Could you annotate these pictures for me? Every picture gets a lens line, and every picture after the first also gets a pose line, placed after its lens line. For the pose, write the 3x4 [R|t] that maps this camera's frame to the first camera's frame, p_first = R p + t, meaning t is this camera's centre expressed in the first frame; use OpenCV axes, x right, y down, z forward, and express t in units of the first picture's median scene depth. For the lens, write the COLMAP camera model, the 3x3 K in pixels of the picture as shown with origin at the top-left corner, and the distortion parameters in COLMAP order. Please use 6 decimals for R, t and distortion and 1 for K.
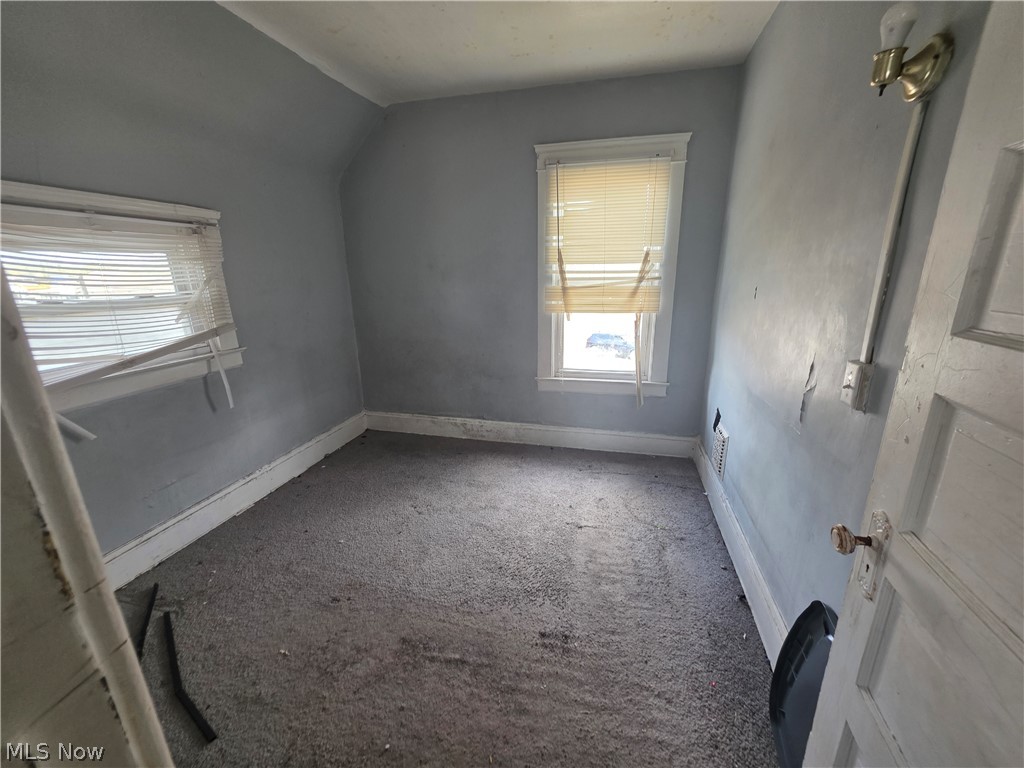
lens RADIAL K [[413.3, 0, 514.4], [0, 413.3, 385.6], [0, 0, 1]] dist [0.005831, -0.001390]
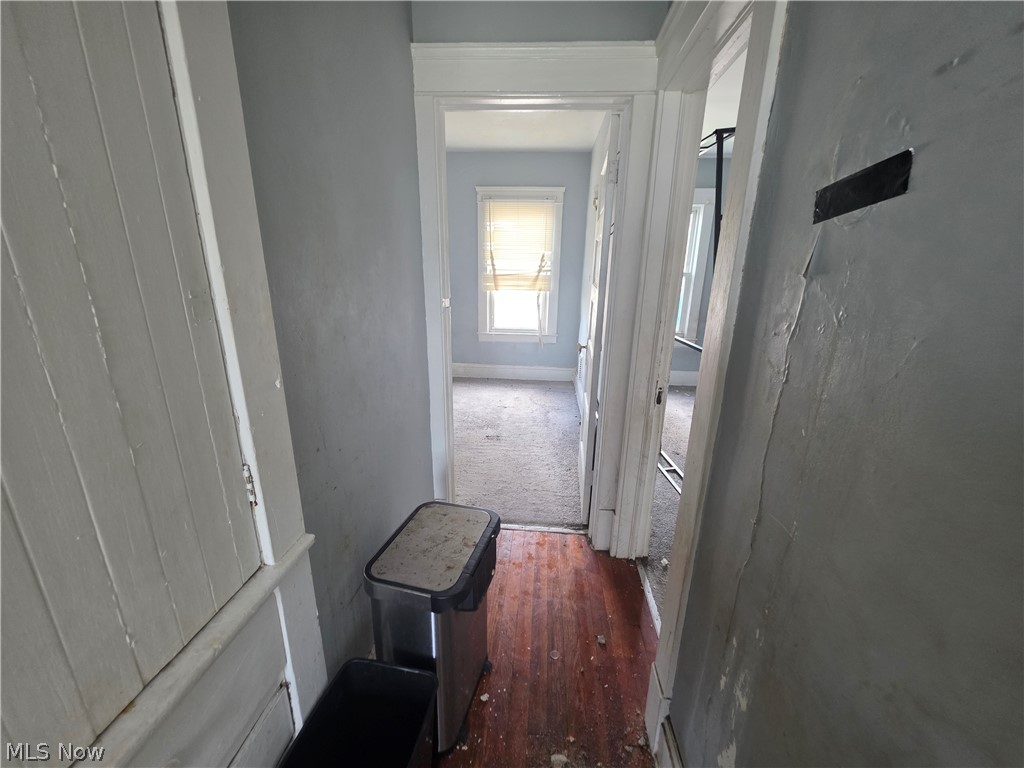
lens RADIAL K [[413.3, 0, 507.6], [0, 413.3, 389.8], [0, 0, 1]] dist [0.005831, -0.001390]
pose [[0.987906, -0.015285, 0.154298, -0.089251], [0.011271, 0.999576, 0.026854, 0.177172], [-0.154643, -0.024790, 0.987659, -0.644831]]
